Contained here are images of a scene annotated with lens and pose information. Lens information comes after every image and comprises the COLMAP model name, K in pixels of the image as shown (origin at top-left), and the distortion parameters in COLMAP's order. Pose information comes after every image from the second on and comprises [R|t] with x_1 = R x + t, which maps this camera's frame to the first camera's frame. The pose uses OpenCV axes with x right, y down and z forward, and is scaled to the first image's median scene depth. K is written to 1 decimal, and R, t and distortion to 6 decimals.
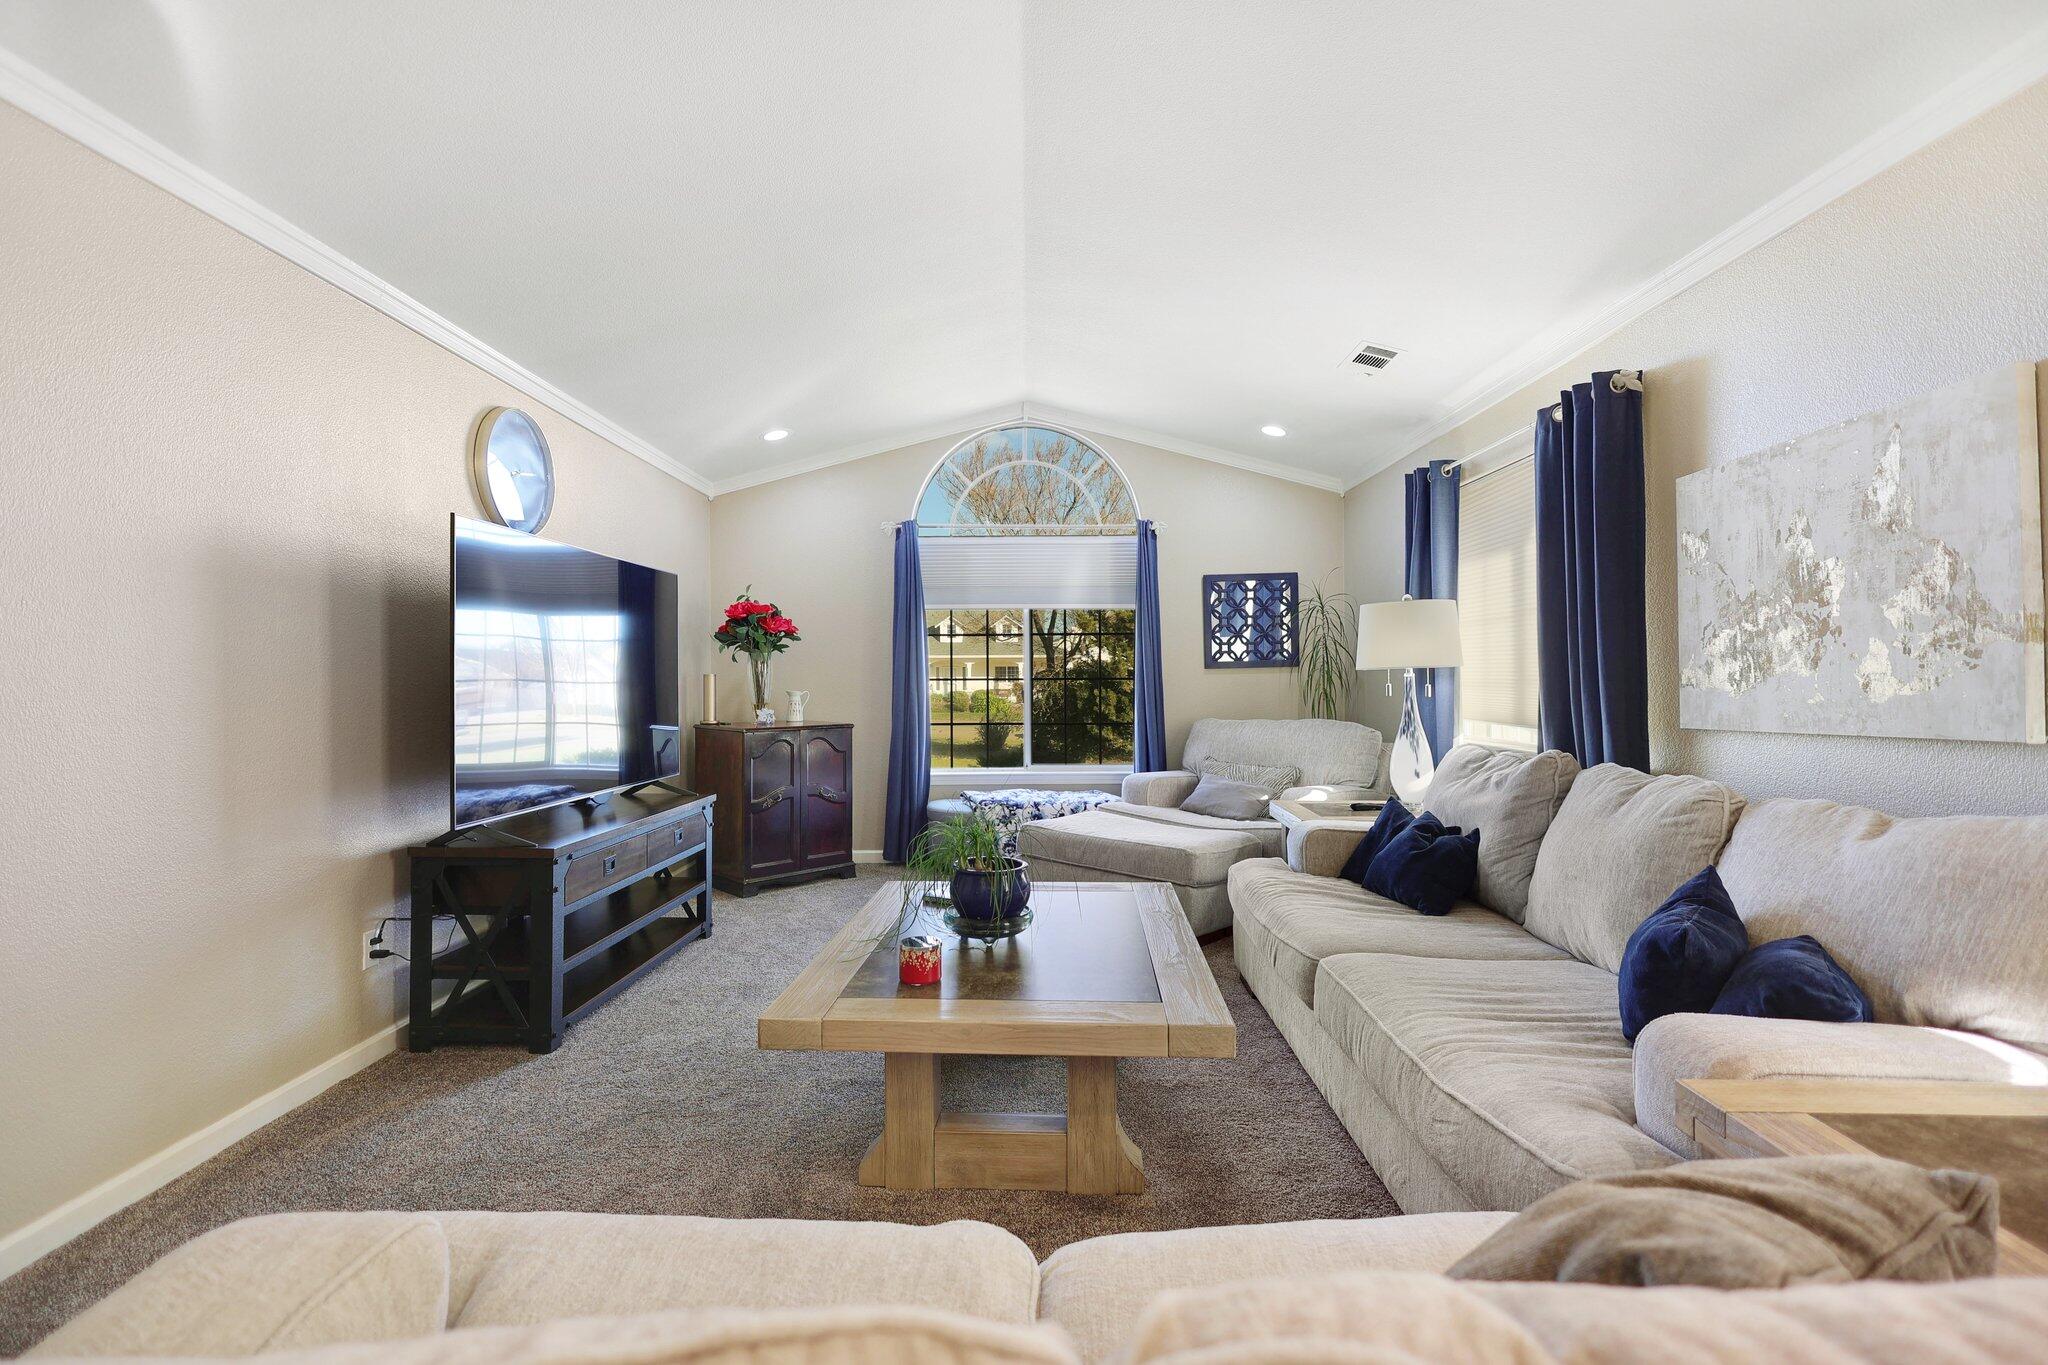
lens RADIAL K [[948.5, 0, 1019.4], [0, 948.5, 676.5], [0, 0, 1]] dist [0.002244, 0.000695]
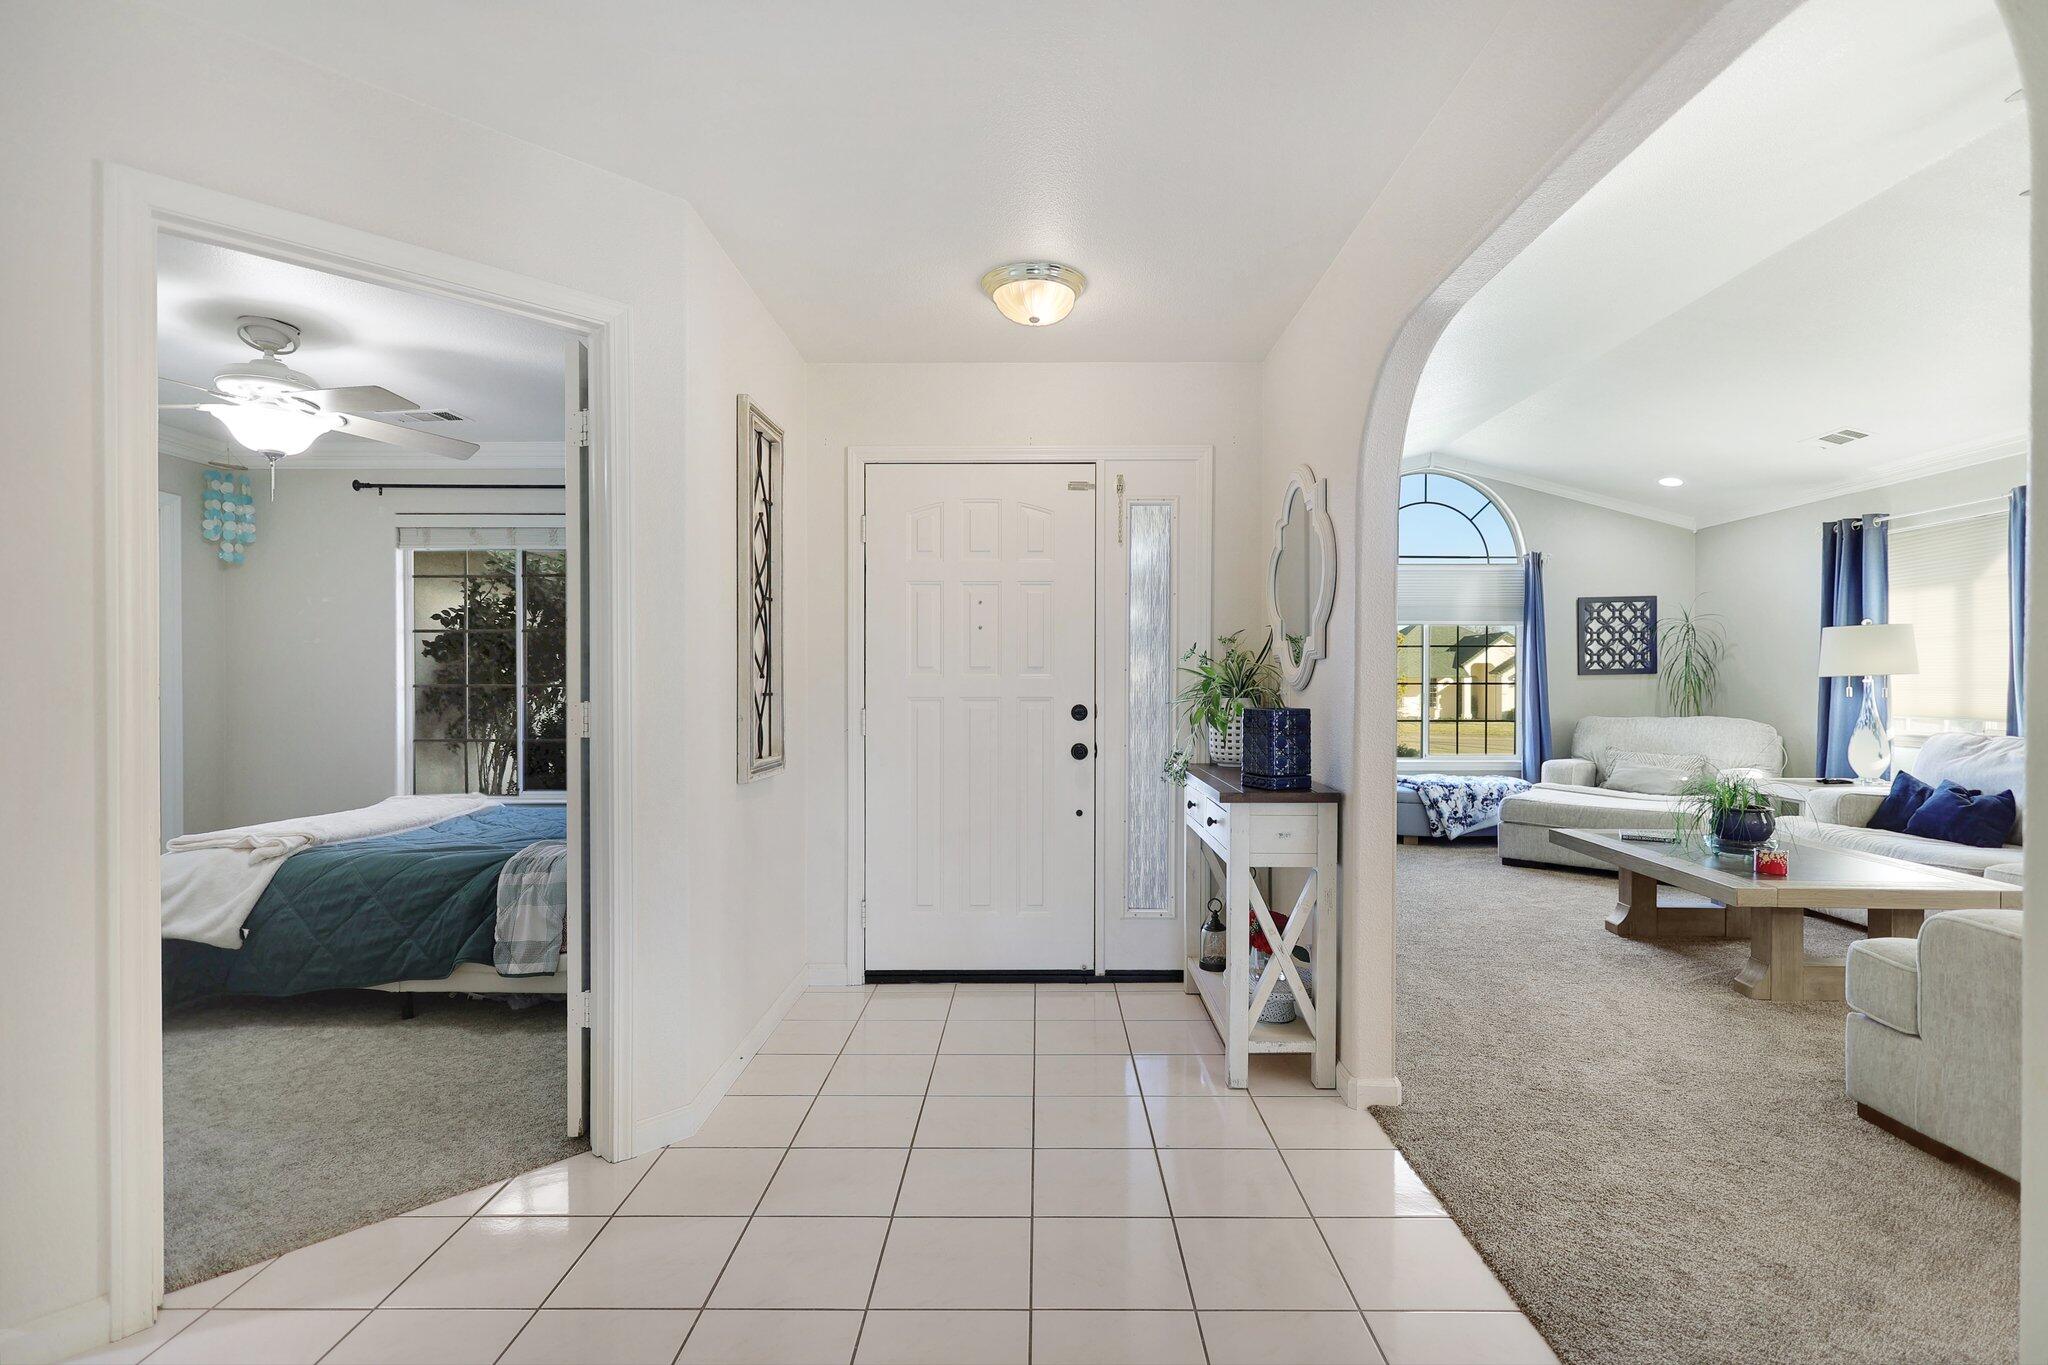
lens RADIAL K [[948.5, 0, 1041.9], [0, 948.5, 695.9], [0, 0, 1]] dist [0.002244, 0.000695]
pose [[0.999996, 0.002687, -0.000698, -0.582529], [-0.002677, 0.999892, 0.014420, 0.002734], [0.000736, -0.014418, 0.999896, -0.250690]]
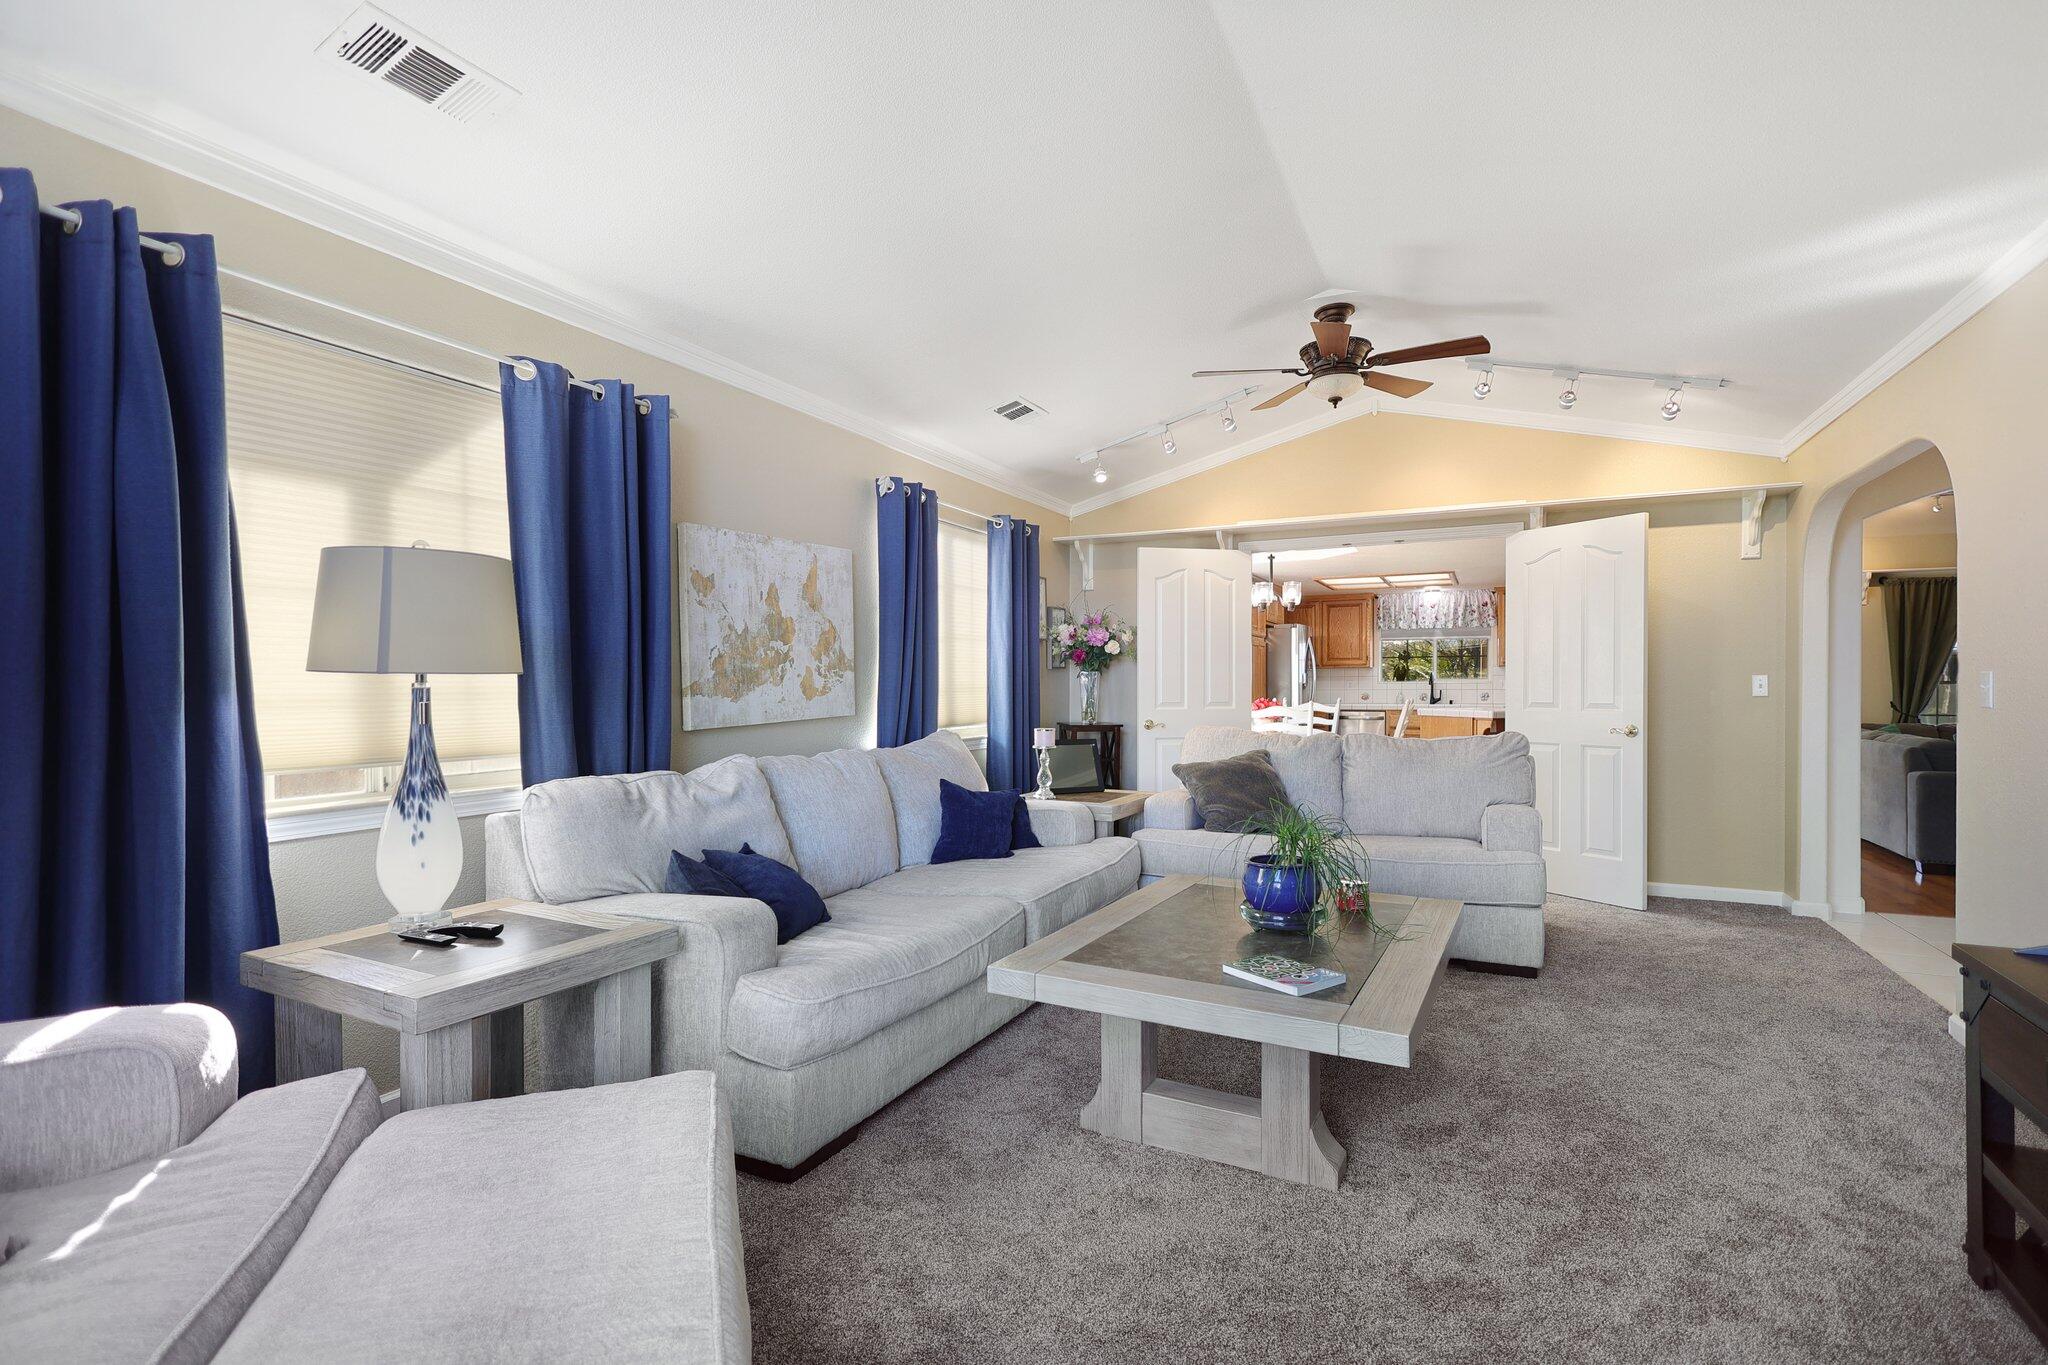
lens RADIAL K [[948.5, 0, 1014.8], [0, 948.5, 685.1], [0, 0, 1]] dist [0.002244, 0.000695]
pose [[-0.893621, 0.001620, 0.448819, -0.119513], [0.002981, 0.999993, 0.002326, -0.002767], [-0.448812, 0.003416, -0.893620, 1.061754]]
